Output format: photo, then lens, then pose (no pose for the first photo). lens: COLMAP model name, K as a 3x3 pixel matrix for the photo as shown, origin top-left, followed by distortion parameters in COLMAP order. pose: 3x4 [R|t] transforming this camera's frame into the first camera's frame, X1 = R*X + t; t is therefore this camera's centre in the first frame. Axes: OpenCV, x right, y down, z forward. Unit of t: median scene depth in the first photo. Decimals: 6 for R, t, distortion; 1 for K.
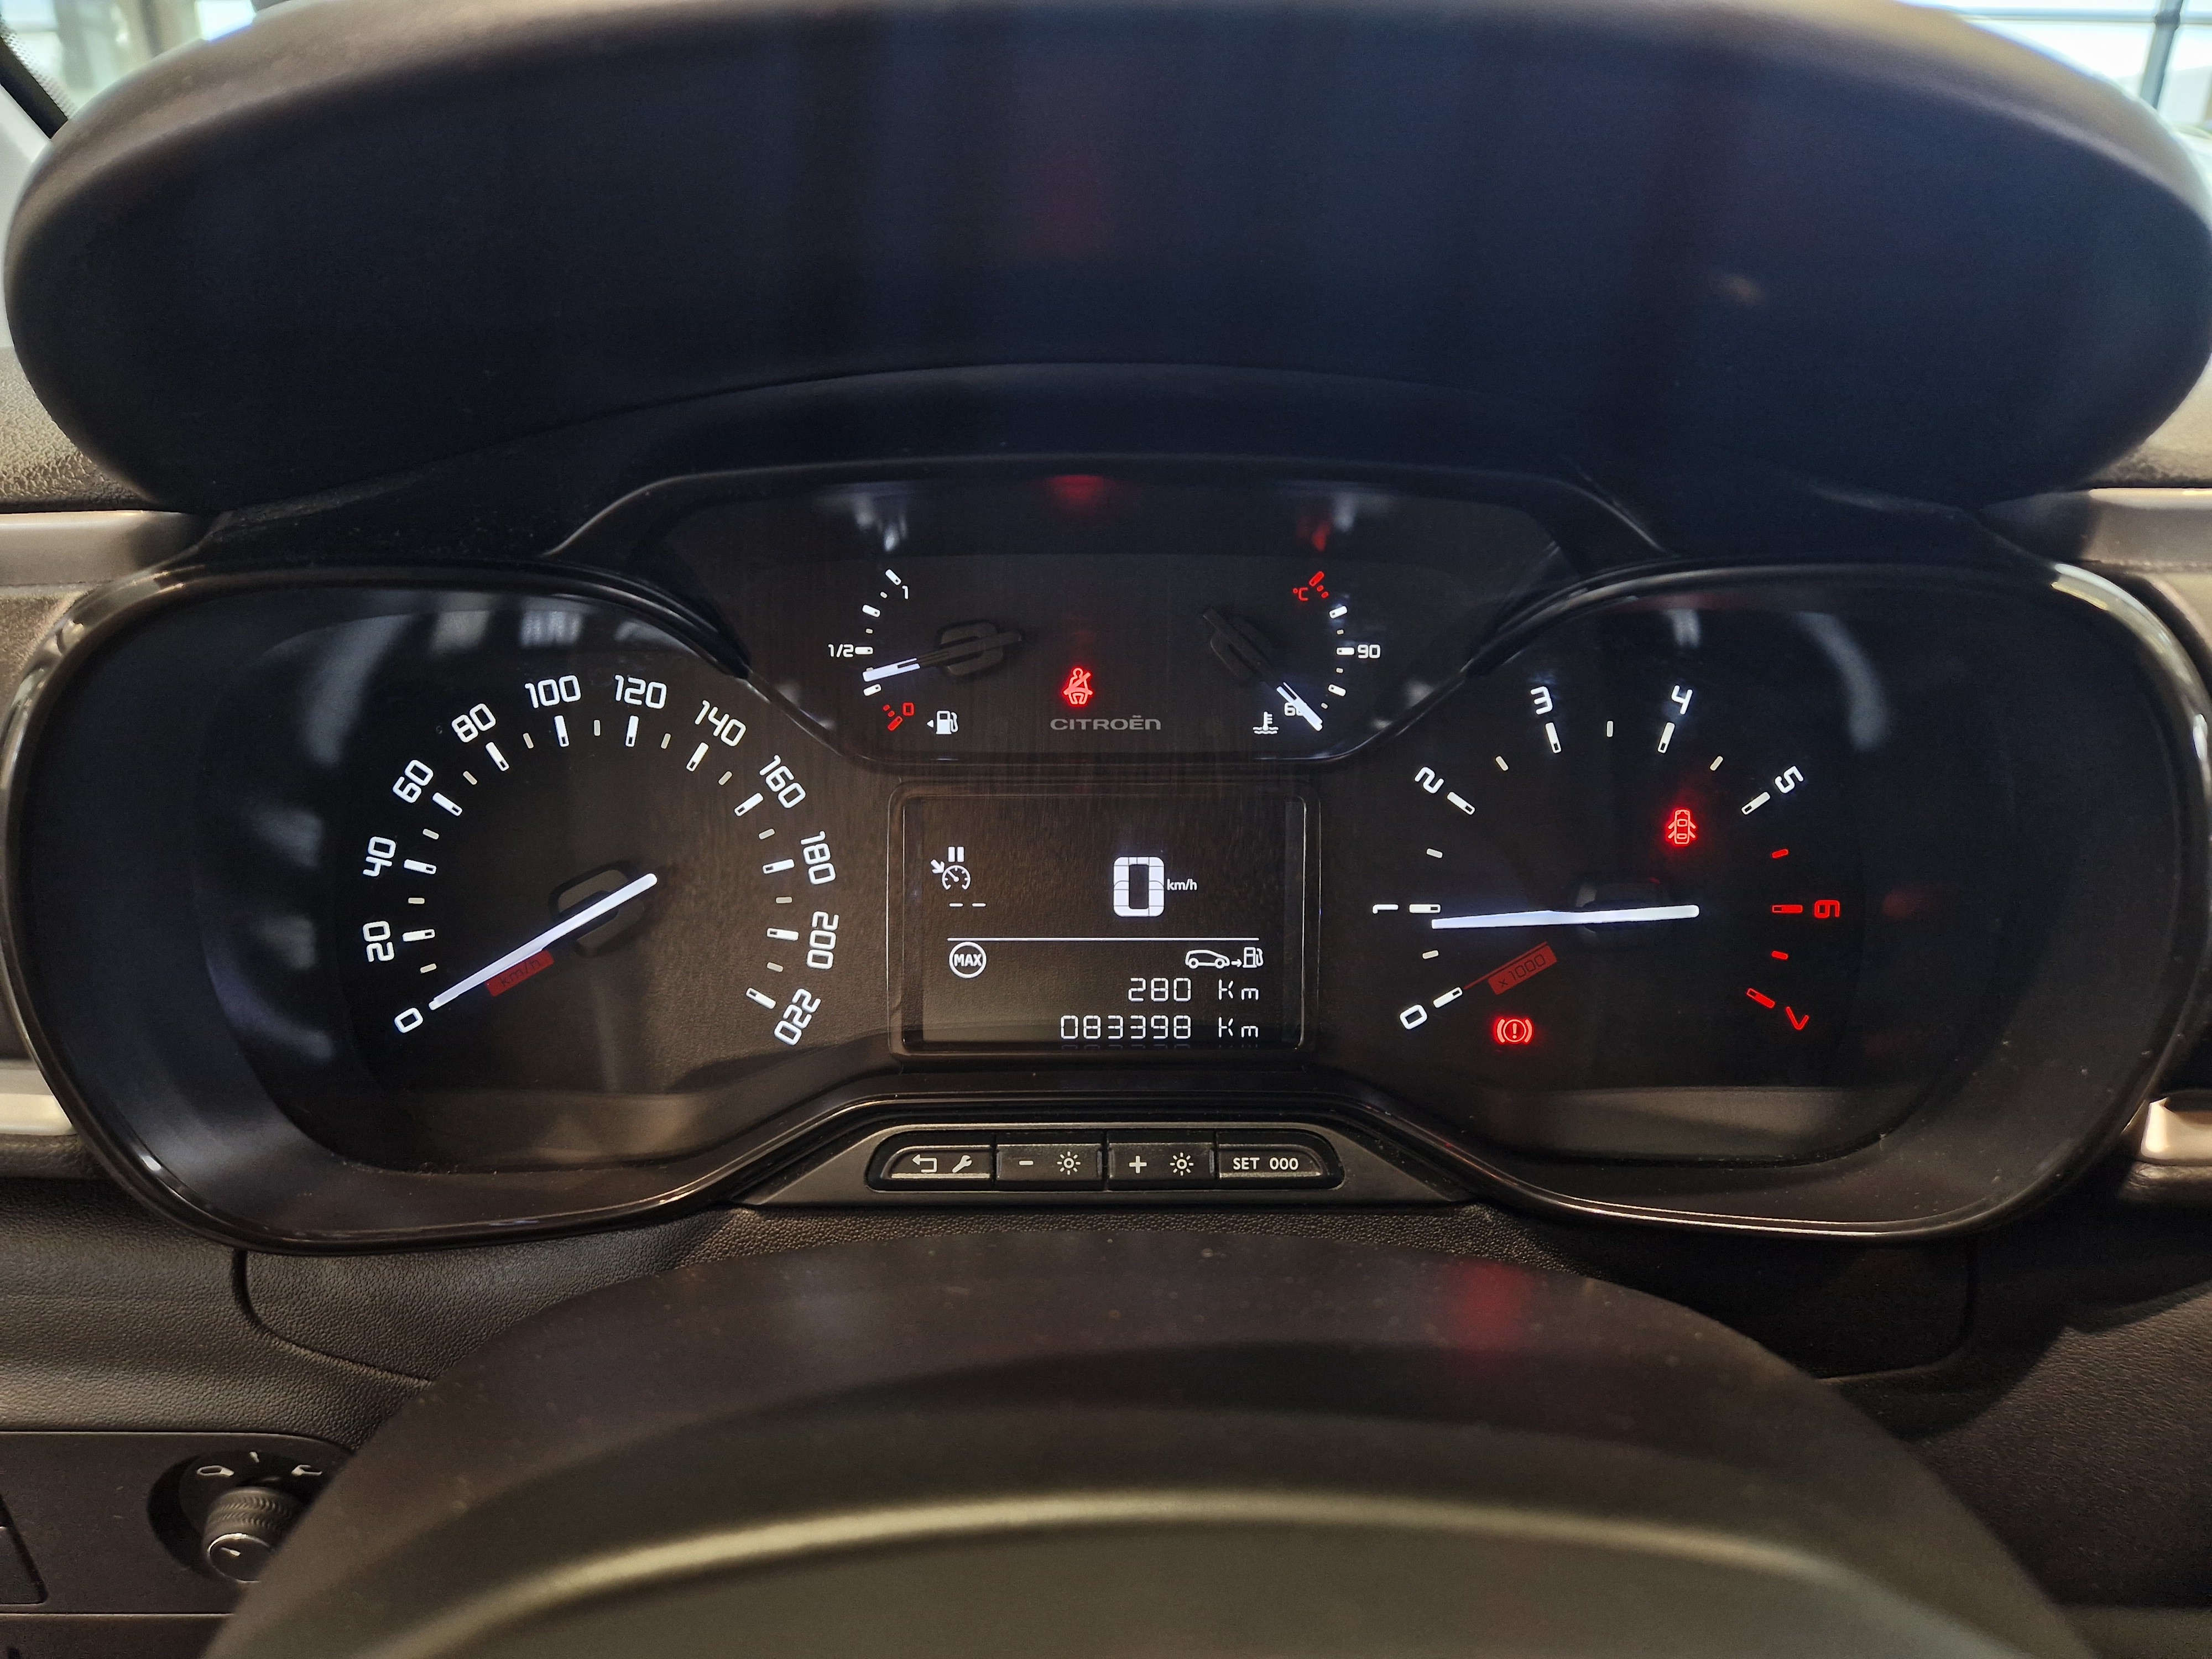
lens RADIAL K [[1515.0, 0, 1102.0], [0, 1515.0, 853.0], [0, 0, 1]] dist [0.052124, -0.001146]
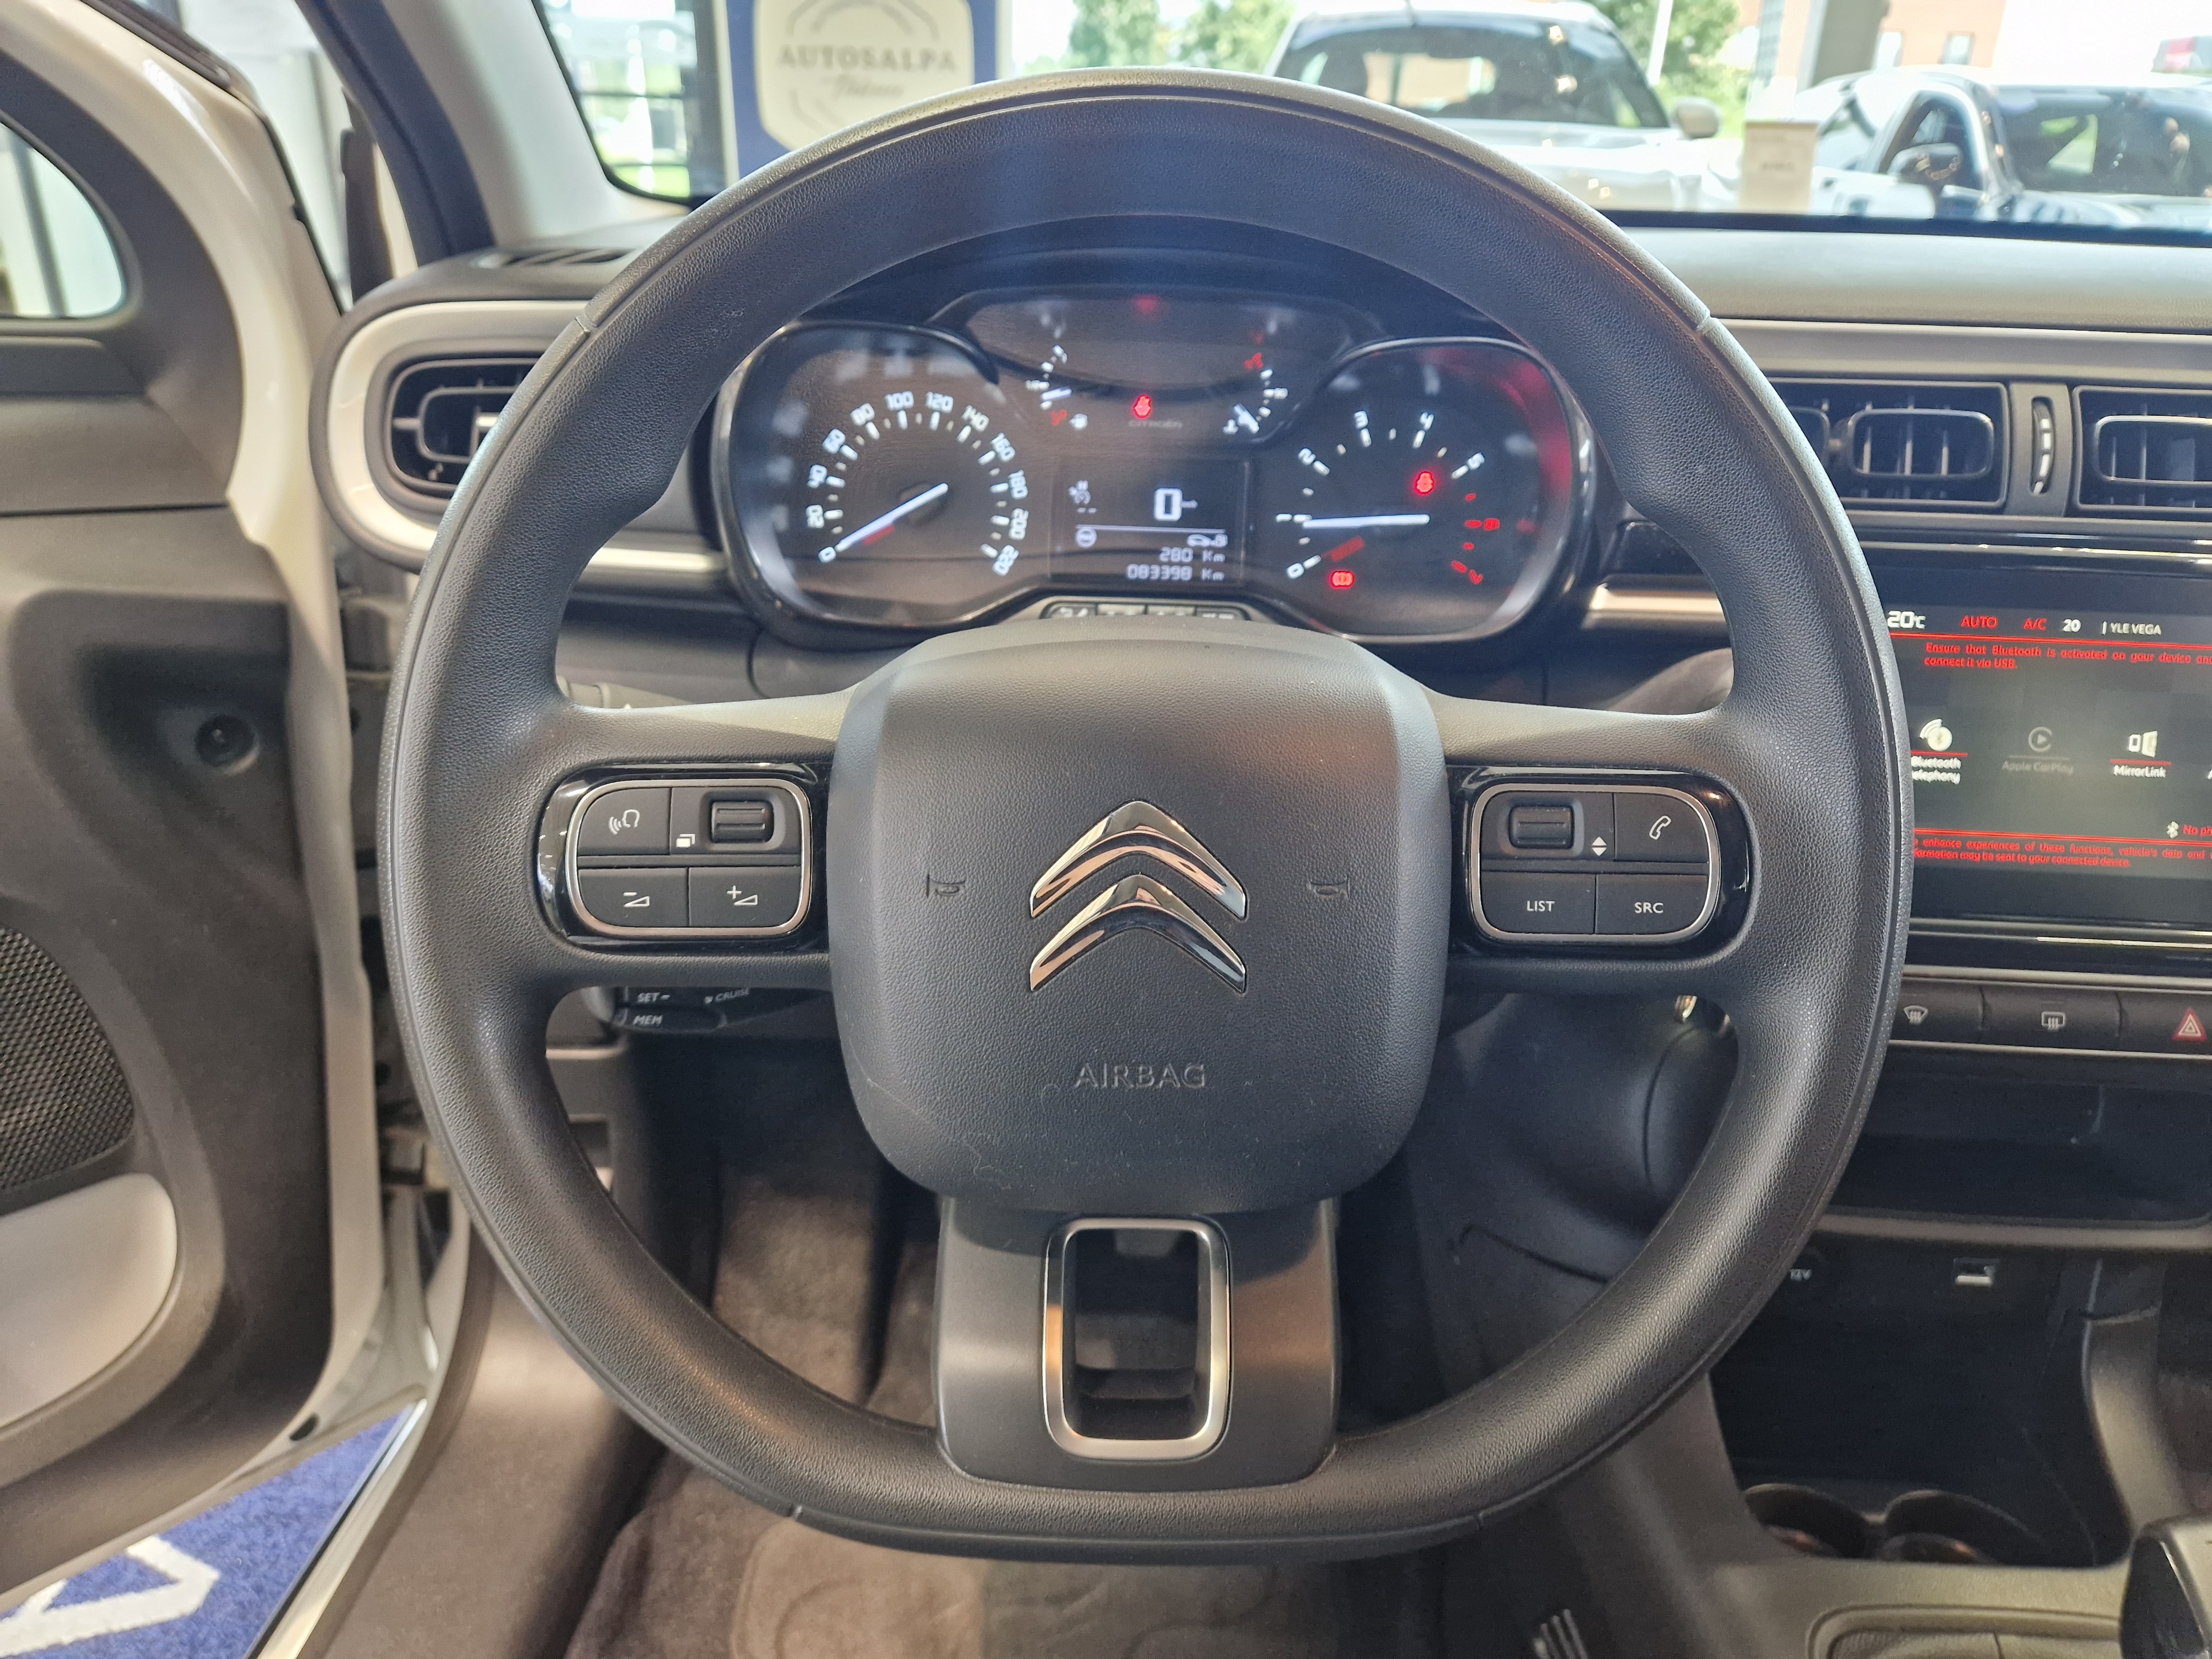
lens RADIAL K [[1460.0, 0, 1120.8], [0, 1460.0, 850.6], [0, 0, 1]] dist [0.051488, -0.054574]
pose [[0.998890, 0.038102, -0.027707, 0.033911], [-0.037379, 0.998958, 0.026183, 0.459041], [0.028676, -0.025119, 0.999273, -1.069537]]
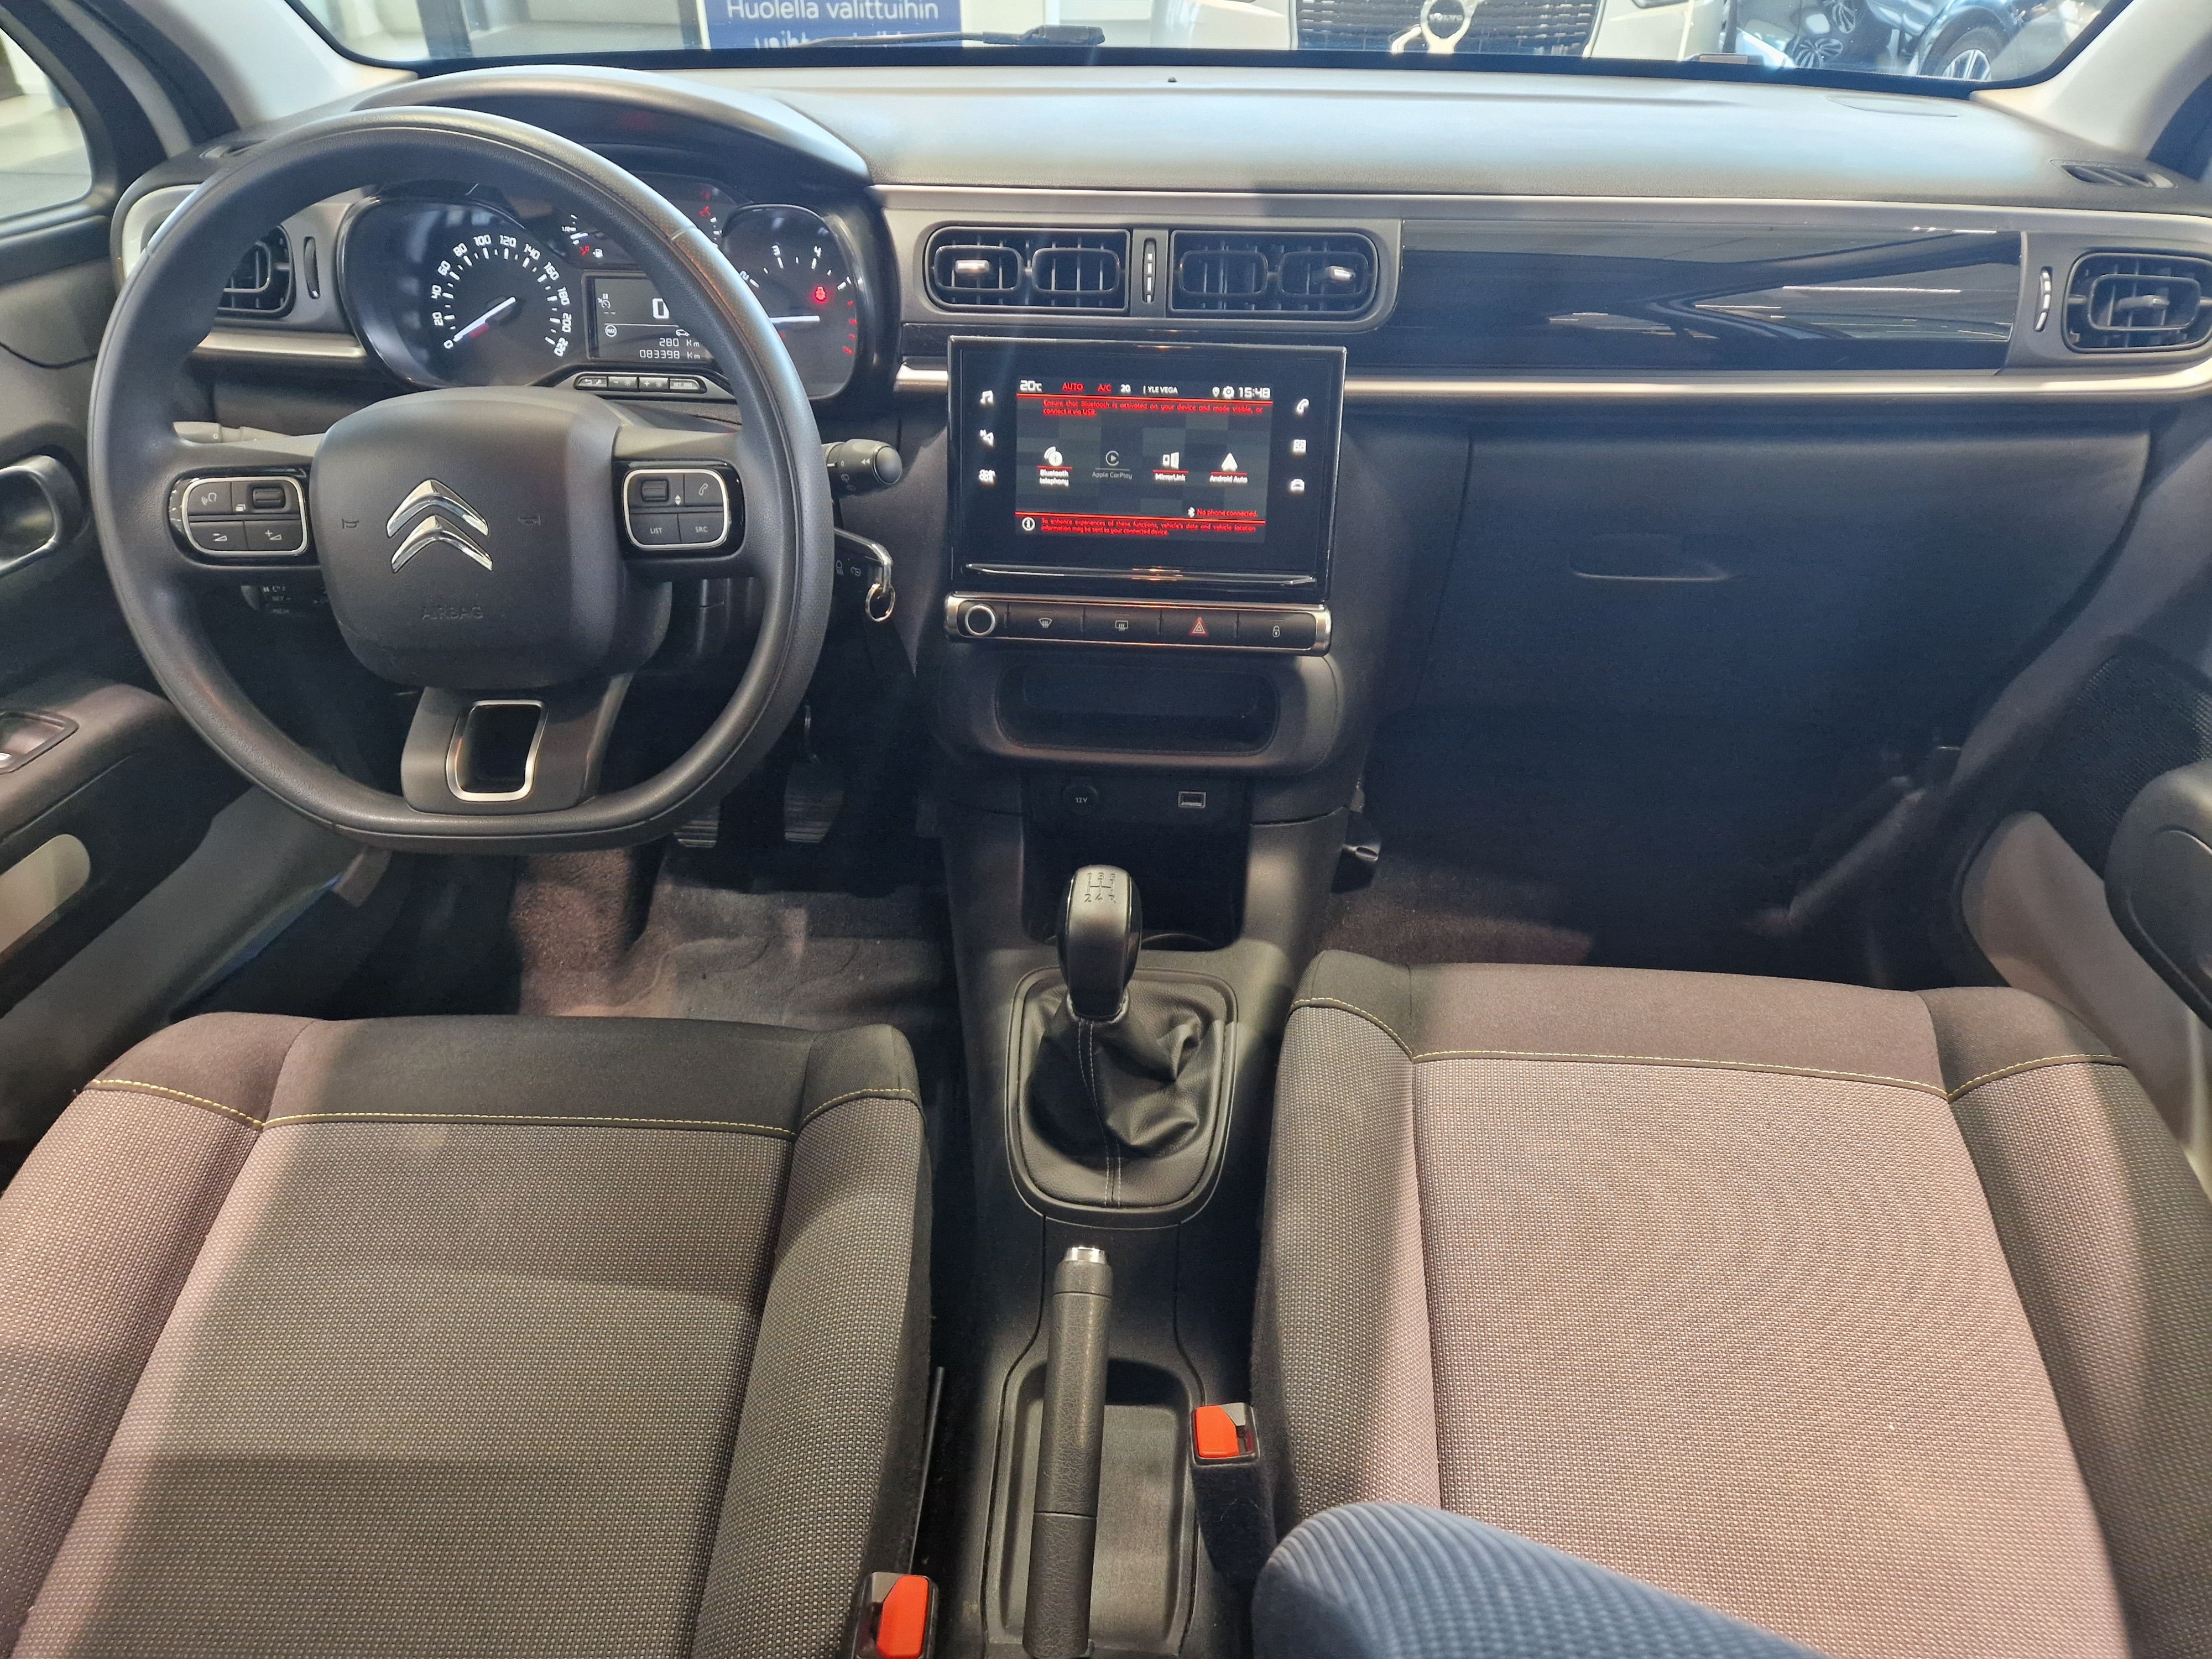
lens RADIAL K [[1457.4, 0, 1109.1], [0, 1457.4, 866.8], [0, 0, 1]] dist [0.027686, -0.004598]
pose [[0.997517, 0.040844, -0.057366, 1.243849], [-0.028330, 0.978544, 0.204081, 0.537043], [0.064470, -0.201949, 0.977272, -2.326522]]
